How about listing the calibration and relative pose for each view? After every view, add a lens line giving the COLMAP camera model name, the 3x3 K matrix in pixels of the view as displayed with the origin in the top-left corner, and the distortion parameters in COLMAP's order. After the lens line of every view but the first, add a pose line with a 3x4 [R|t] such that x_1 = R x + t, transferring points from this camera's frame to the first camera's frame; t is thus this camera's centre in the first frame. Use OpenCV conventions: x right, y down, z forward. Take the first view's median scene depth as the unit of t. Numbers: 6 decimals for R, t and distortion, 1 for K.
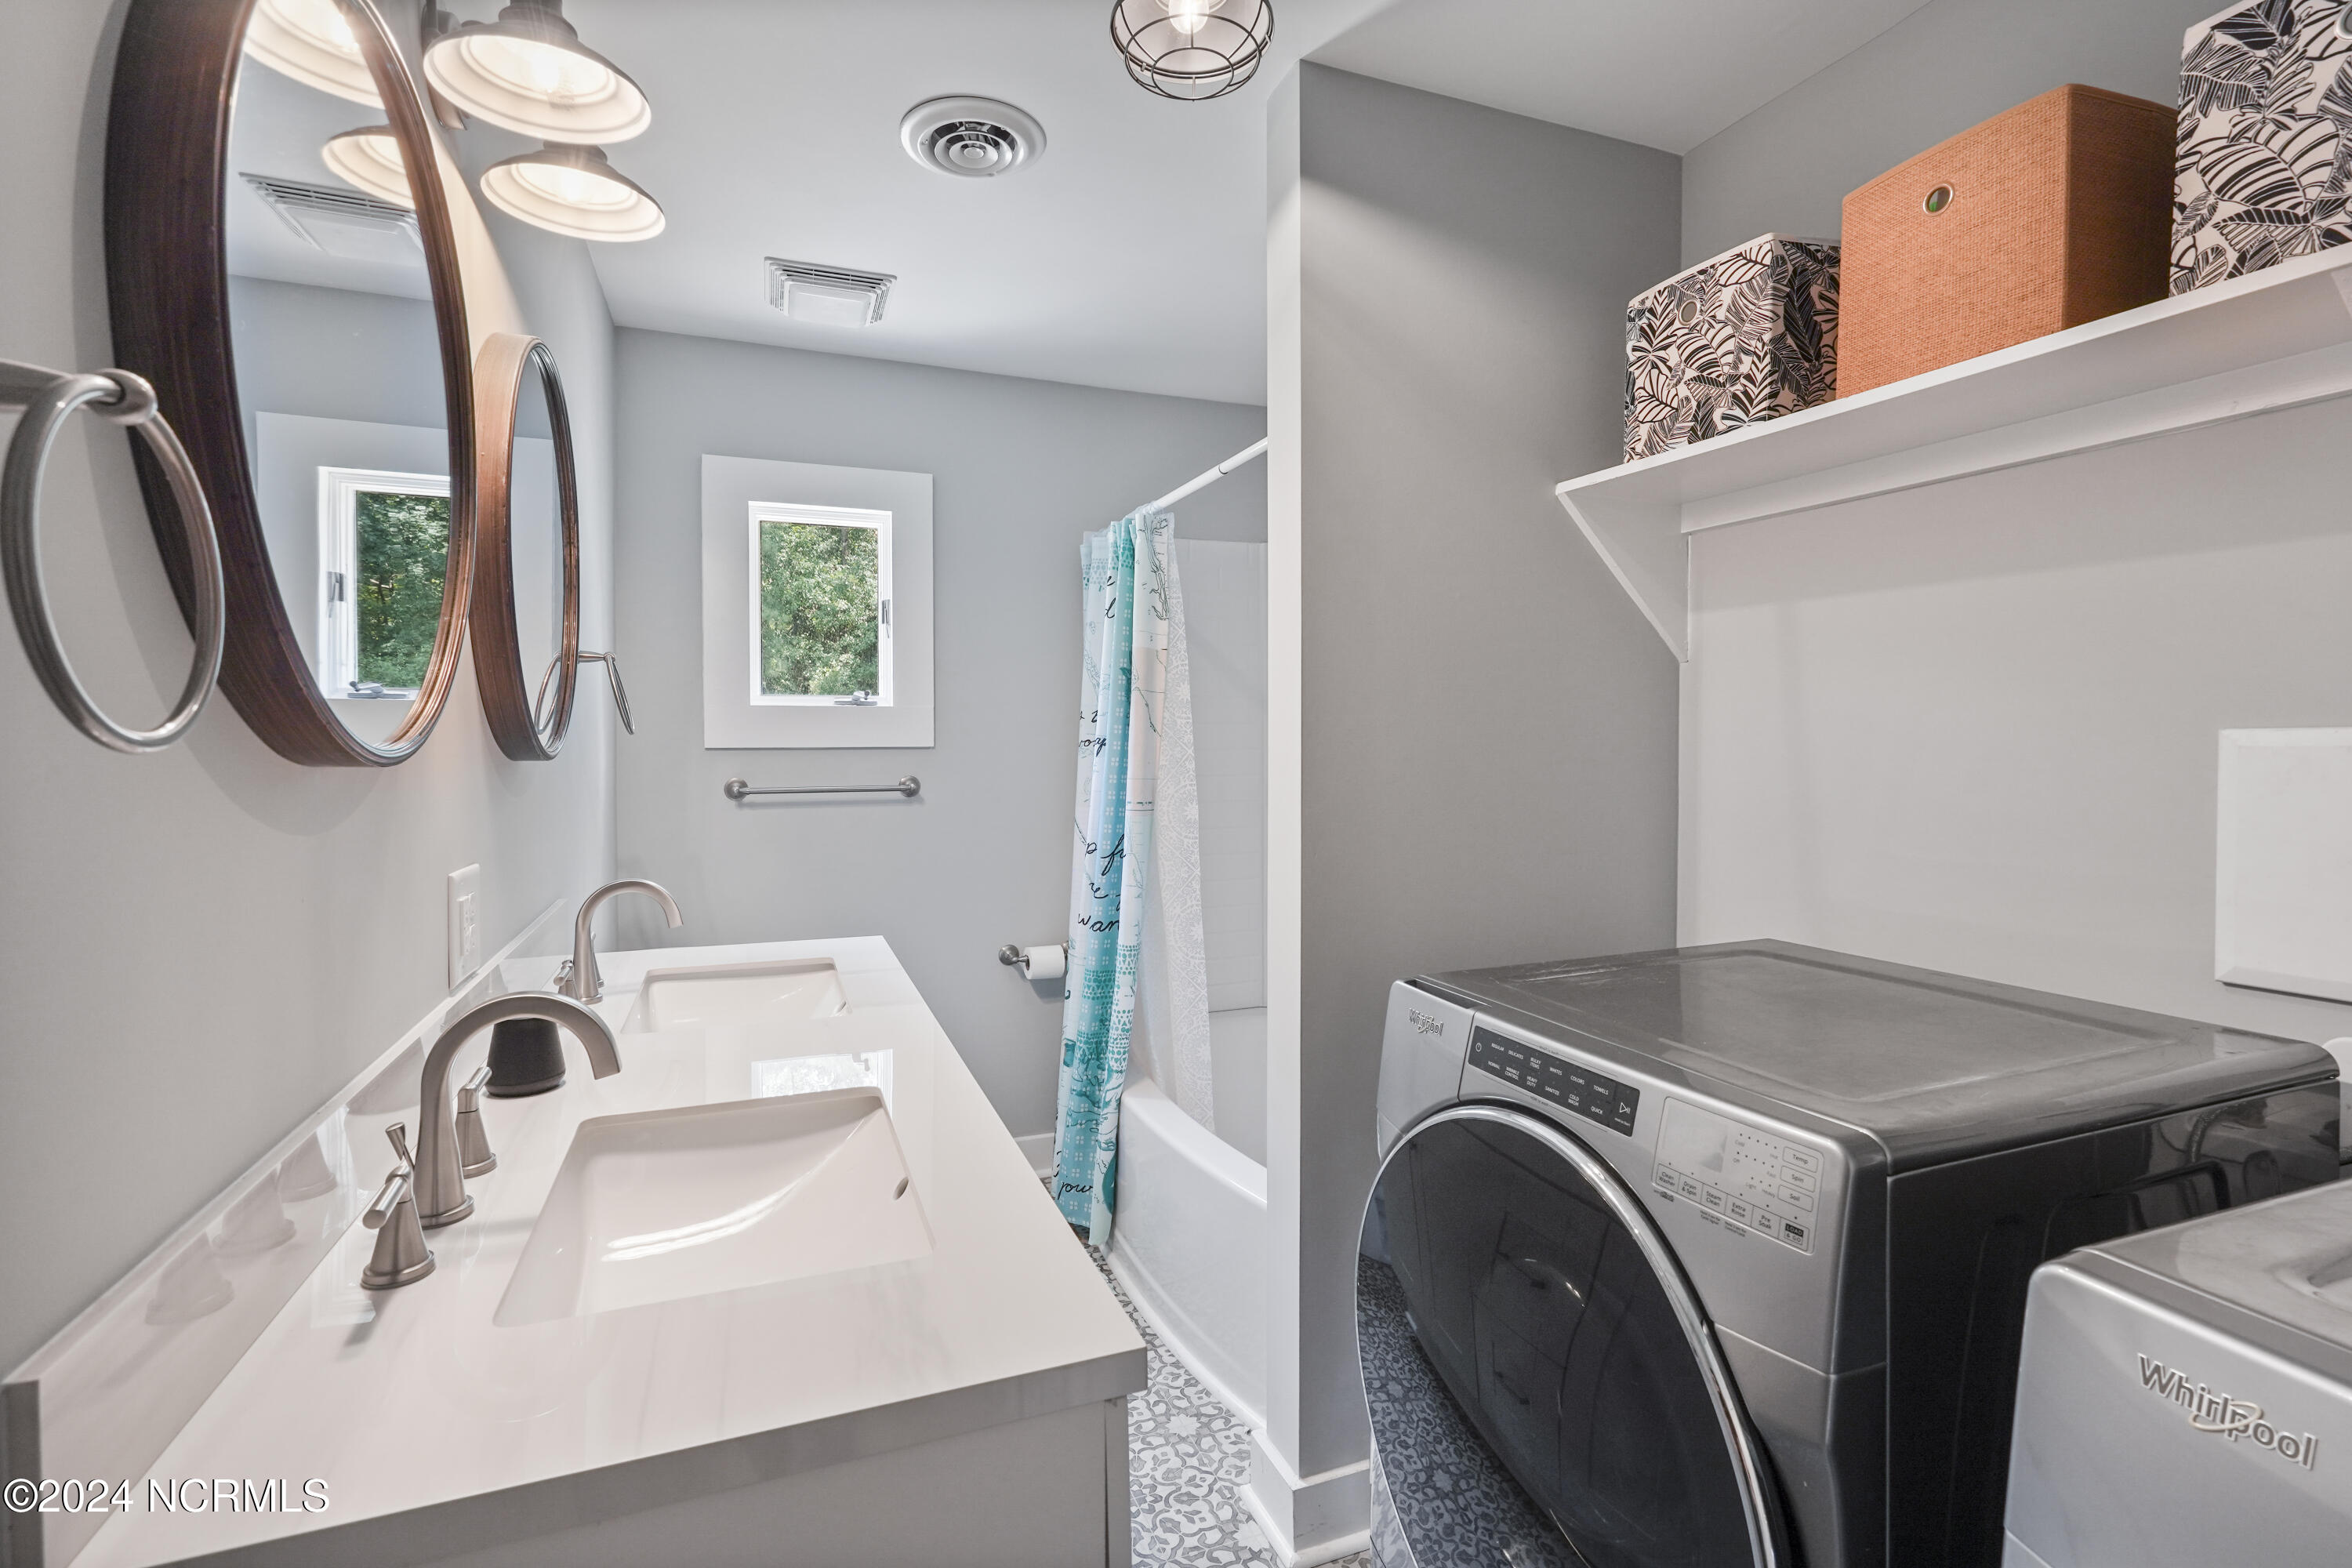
lens RADIAL K [[1070.0, 0, 1173.0], [0, 1070.0, 787.0], [0, 0, 1]] dist [-0.012812, 0.000454]
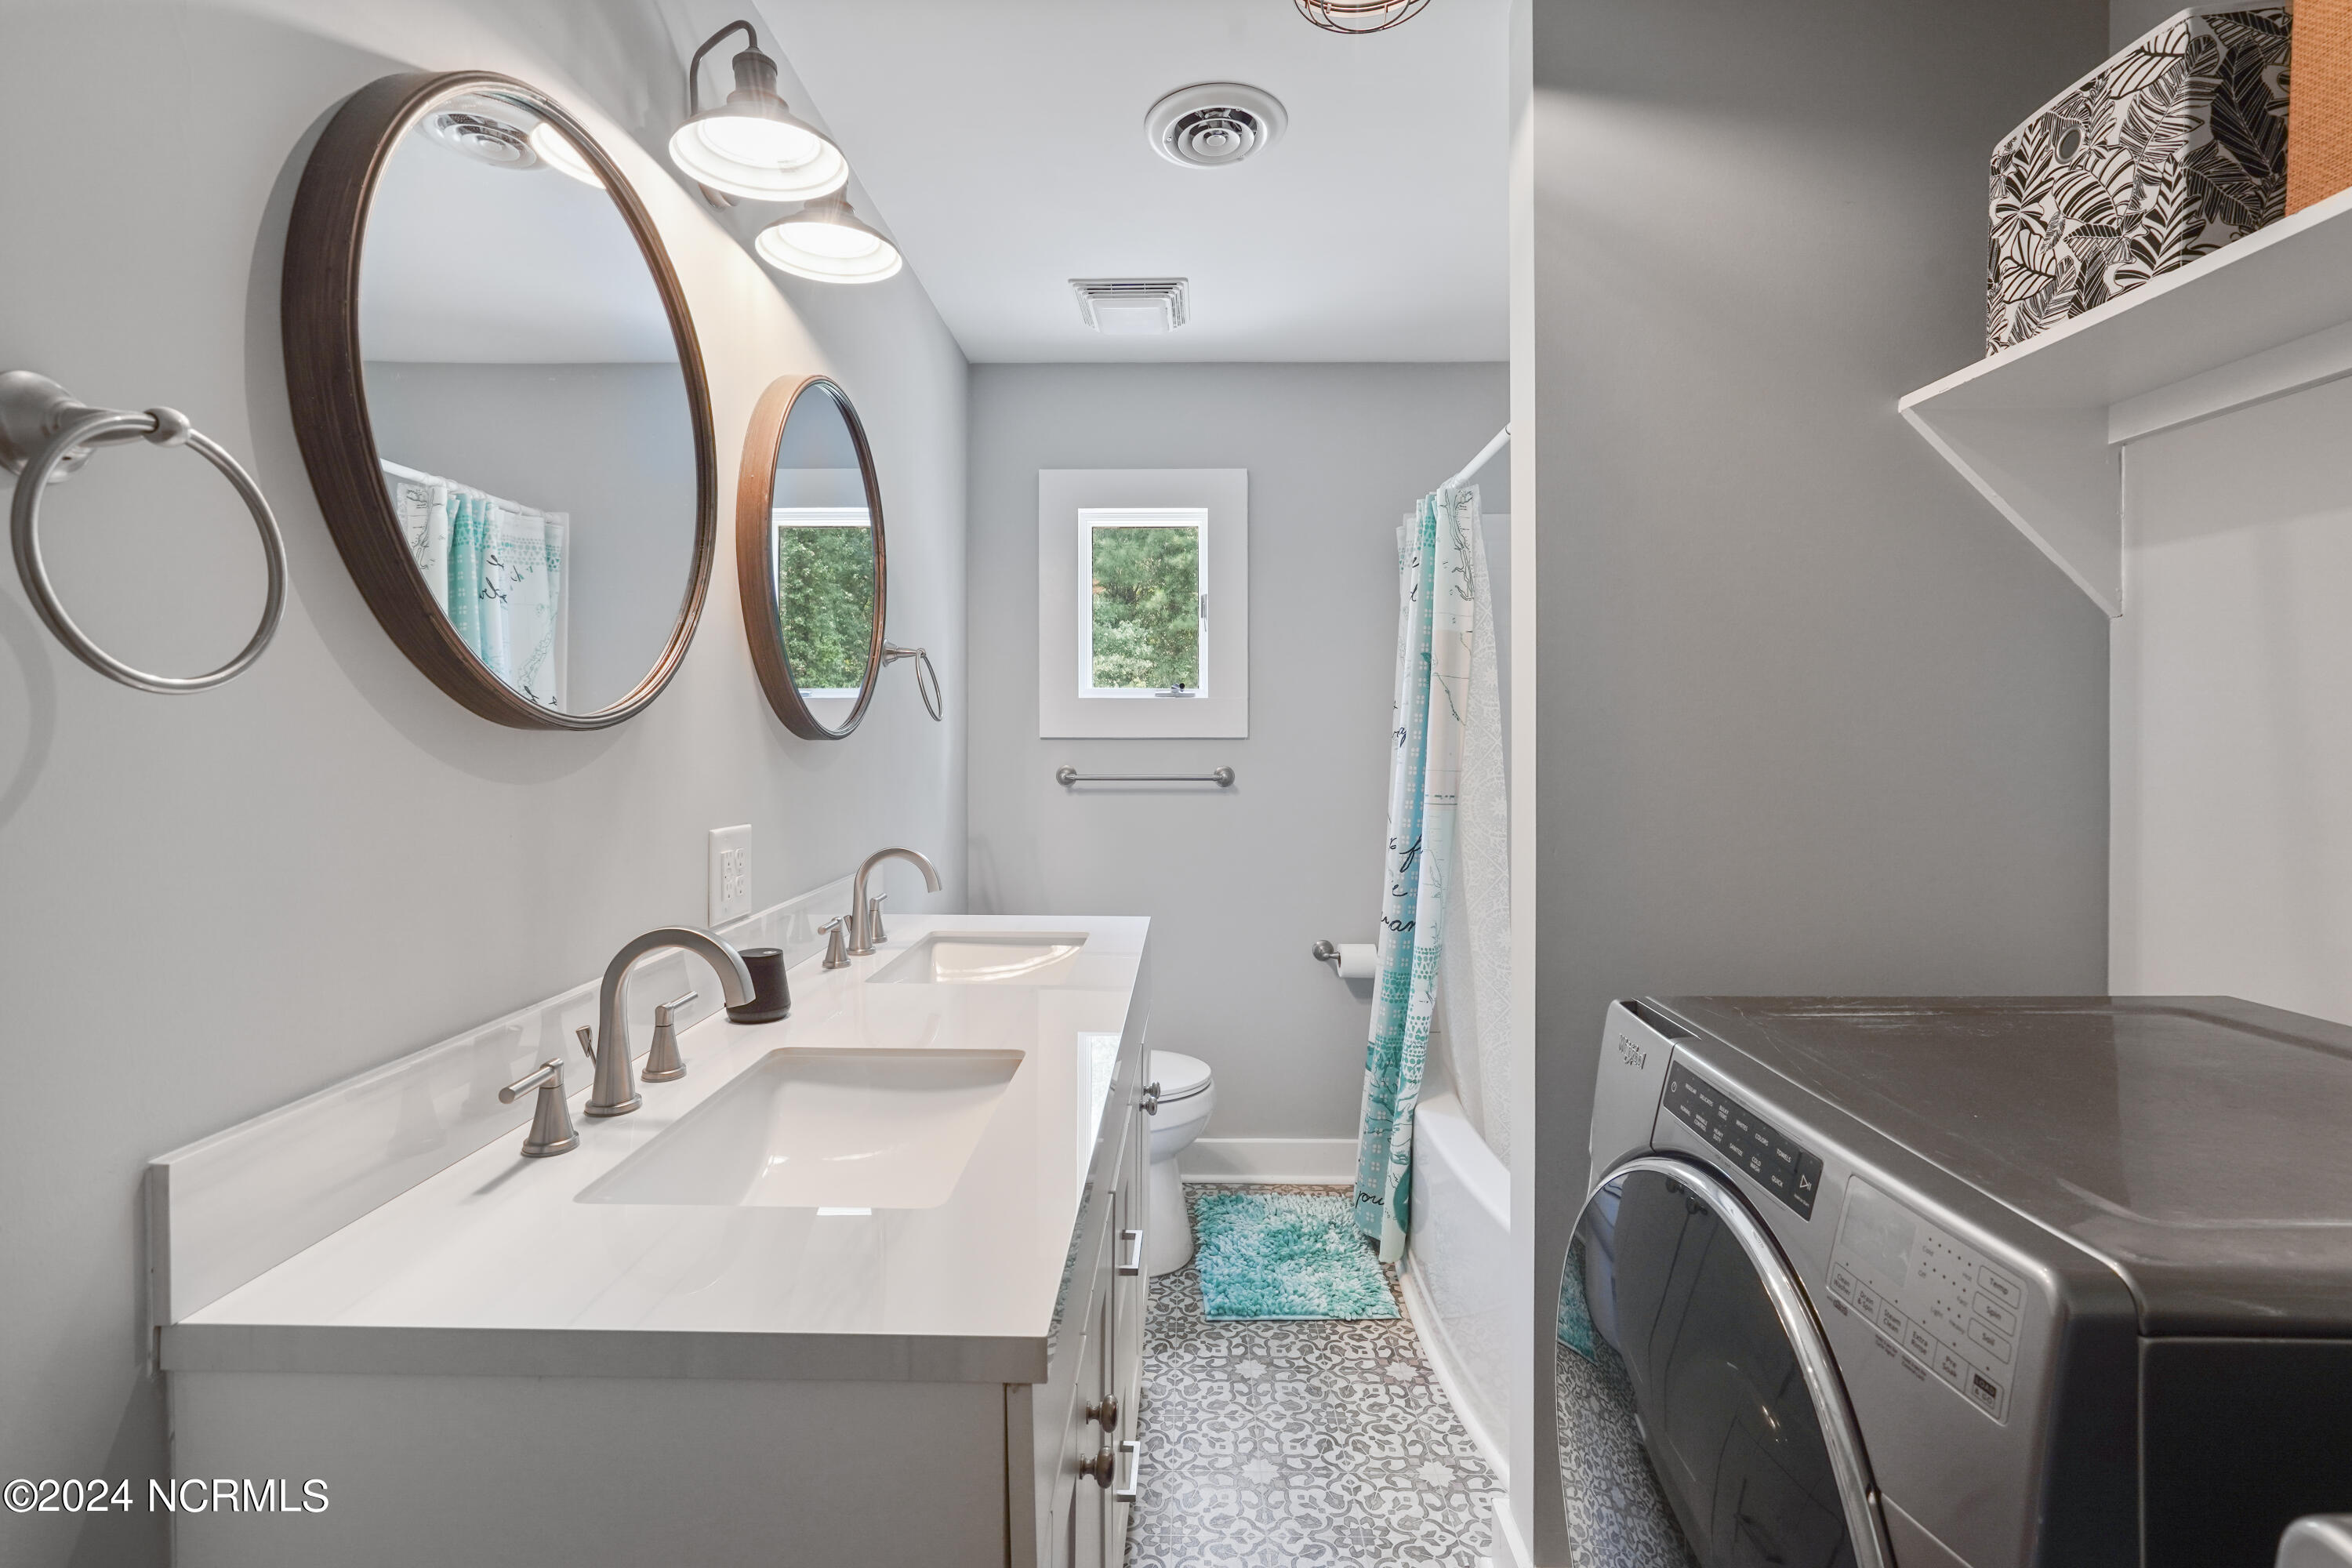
lens RADIAL K [[1072.3, 0, 1166.7], [0, 1072.3, 770.6], [0, 0, 1]] dist [-0.010411, 0.001951]
pose [[0.920687, 0.013326, -0.390074, 0.174269], [-0.019976, 0.999716, -0.012996, 0.014297], [0.389790, 0.019758, 0.920692, 0.064513]]
